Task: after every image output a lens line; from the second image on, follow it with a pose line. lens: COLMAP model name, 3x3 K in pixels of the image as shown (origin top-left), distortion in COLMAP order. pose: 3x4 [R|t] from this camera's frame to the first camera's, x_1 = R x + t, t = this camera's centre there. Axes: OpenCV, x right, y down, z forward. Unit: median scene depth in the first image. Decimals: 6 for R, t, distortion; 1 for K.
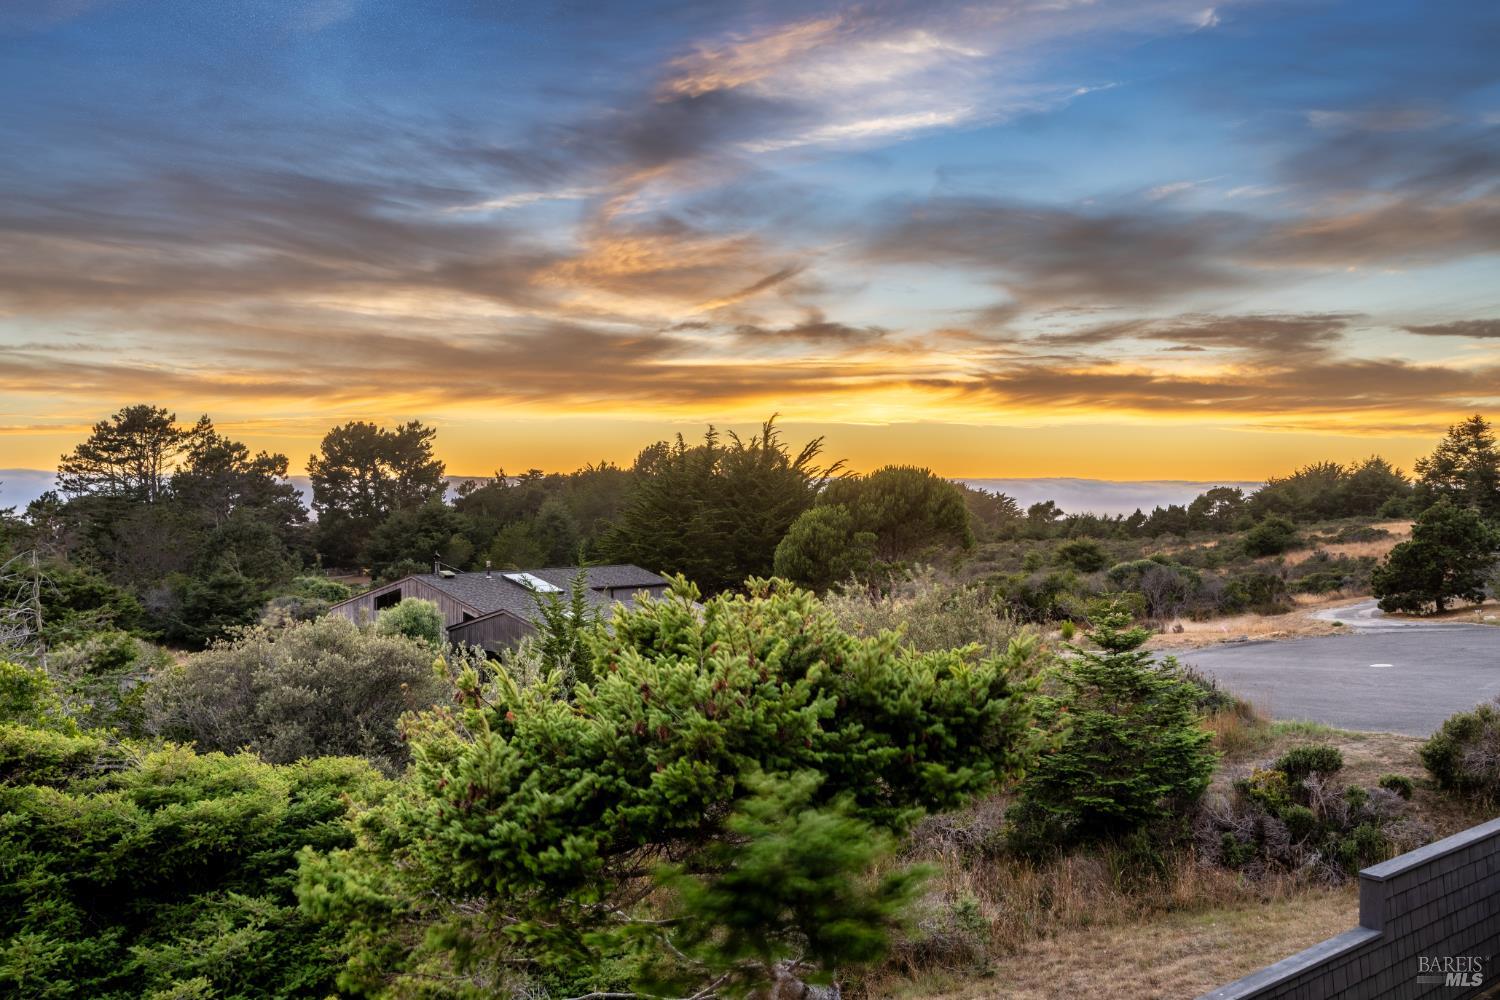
lens RADIAL K [[1297.5, 0, 745.7], [0, 1297.5, 491.9], [0, 0, 1]] dist [-0.003251, 0.003143]
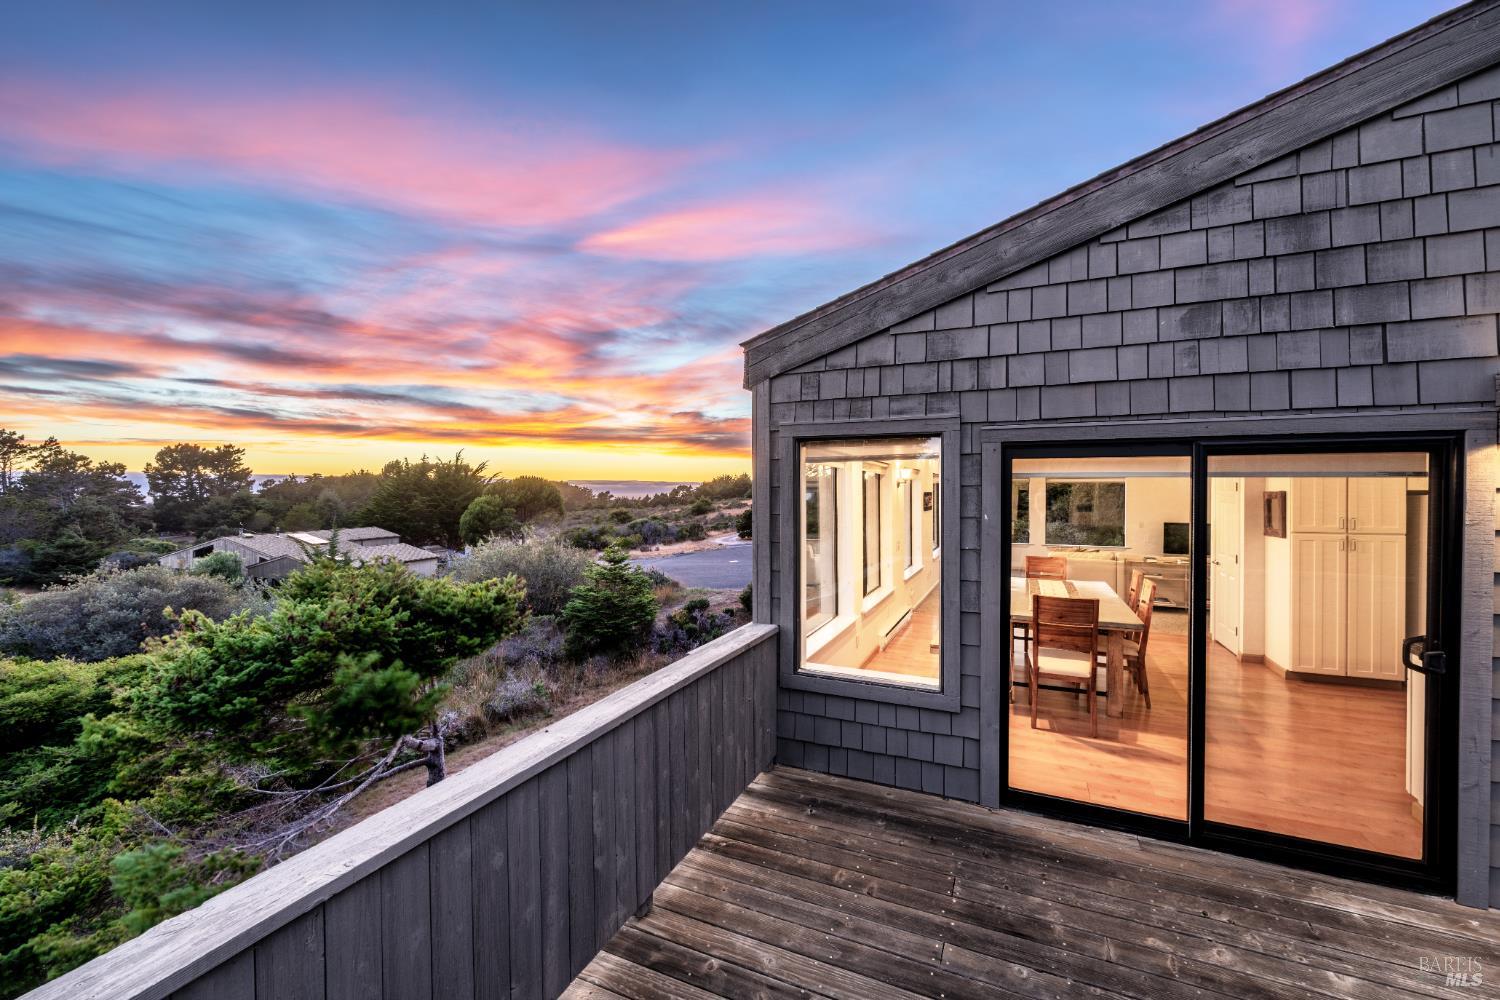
lens RADIAL K [[596.6, 0, 759.4], [0, 596.6, 498.3], [0, 0, 1]] dist [-0.002718, 0.000569]
pose [[0.893086, -0.002668, 0.449878, 0.028581], [-0.007868, 0.999737, 0.021548, -0.011070], [-0.449818, -0.022783, 0.892830, -0.028302]]
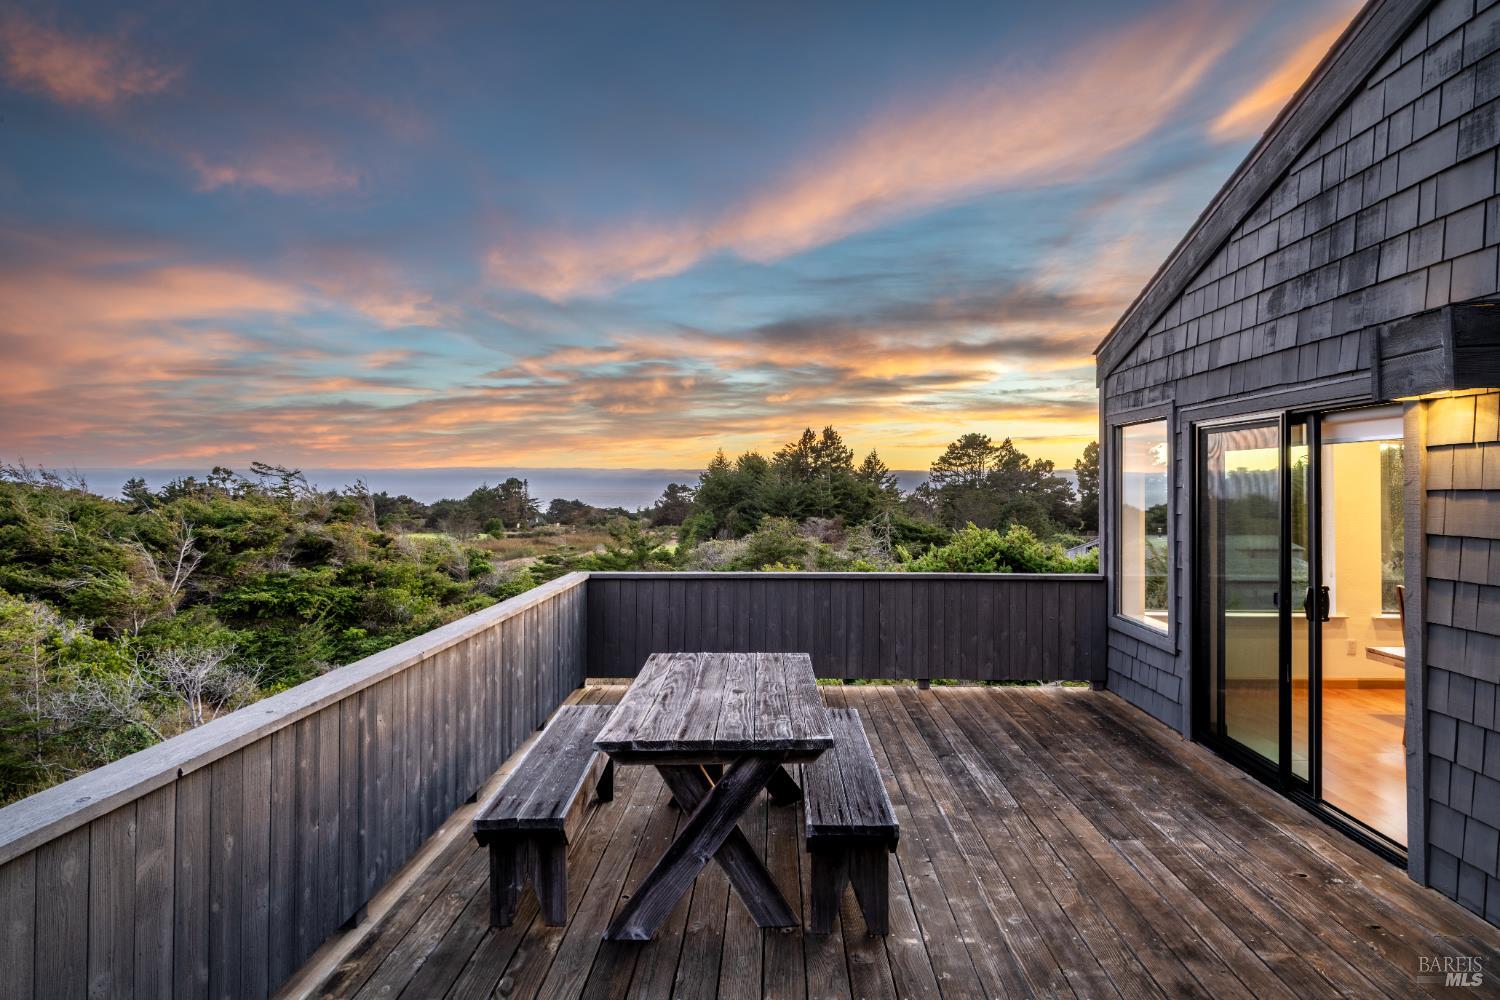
lens RADIAL K [[904.1, 0, 750.3], [0, 904.1, 494.1], [0, 0, 1]] dist [-0.024410, 0.000931]
pose [[0.744095, 0.012575, -0.667955, 0.192071], [-0.001772, 0.999856, 0.016849, -0.006500], [0.668071, -0.011353, 0.744011, -0.169913]]
